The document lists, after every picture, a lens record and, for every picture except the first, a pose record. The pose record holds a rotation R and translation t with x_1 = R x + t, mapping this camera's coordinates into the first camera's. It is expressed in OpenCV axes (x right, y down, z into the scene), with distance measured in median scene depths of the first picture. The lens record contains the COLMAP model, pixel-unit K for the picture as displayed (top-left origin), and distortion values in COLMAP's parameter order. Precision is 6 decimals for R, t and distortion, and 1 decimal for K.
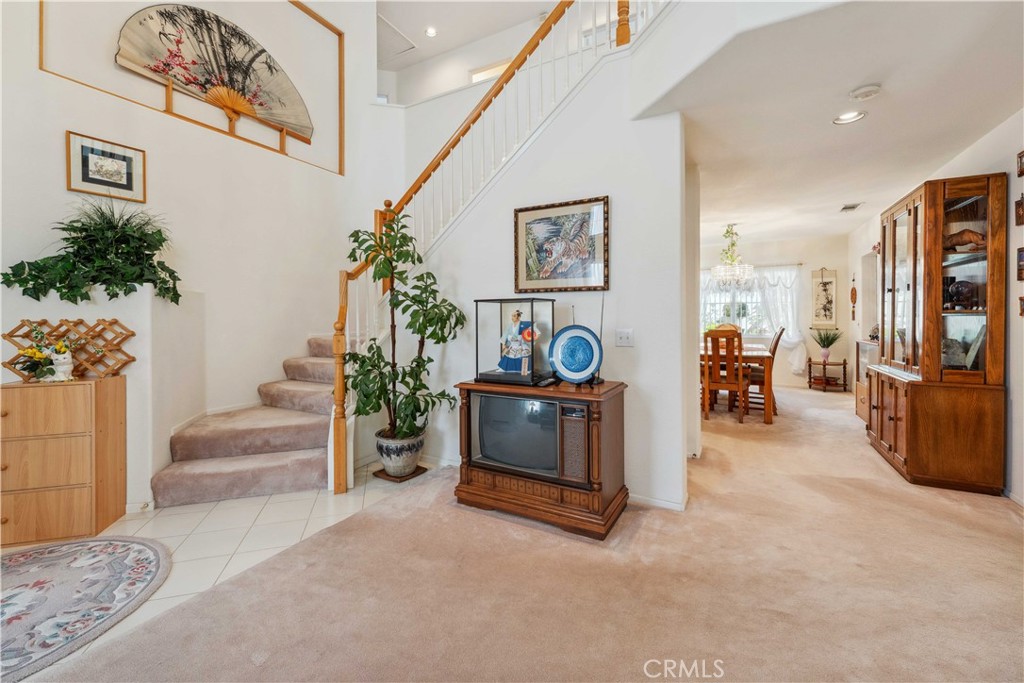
lens RADIAL K [[420.4, 0, 511.1], [0, 420.4, 339.8], [0, 0, 1]] dist [-0.003071, -0.000164]
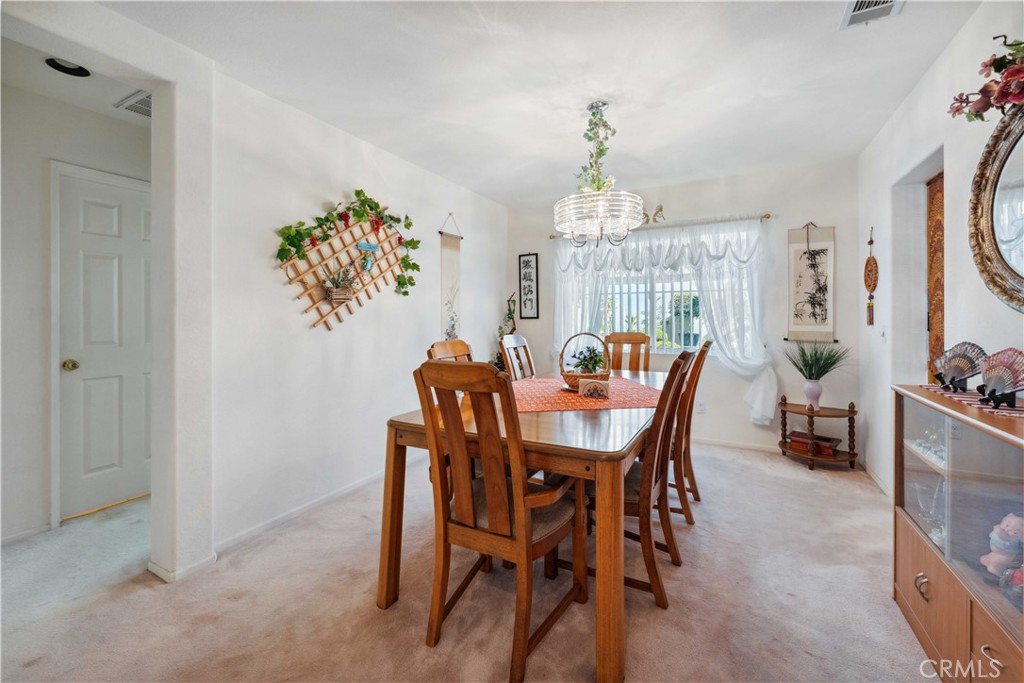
lens RADIAL K [[420.4, 0, 512.9], [0, 420.4, 335.0], [0, 0, 1]] dist [-0.003071, -0.000164]
pose [[0.999969, 0.004004, 0.006742, 0.378051], [-0.003973, 0.999981, -0.004684, -0.029394], [-0.006761, 0.004657, 0.999966, 0.489352]]
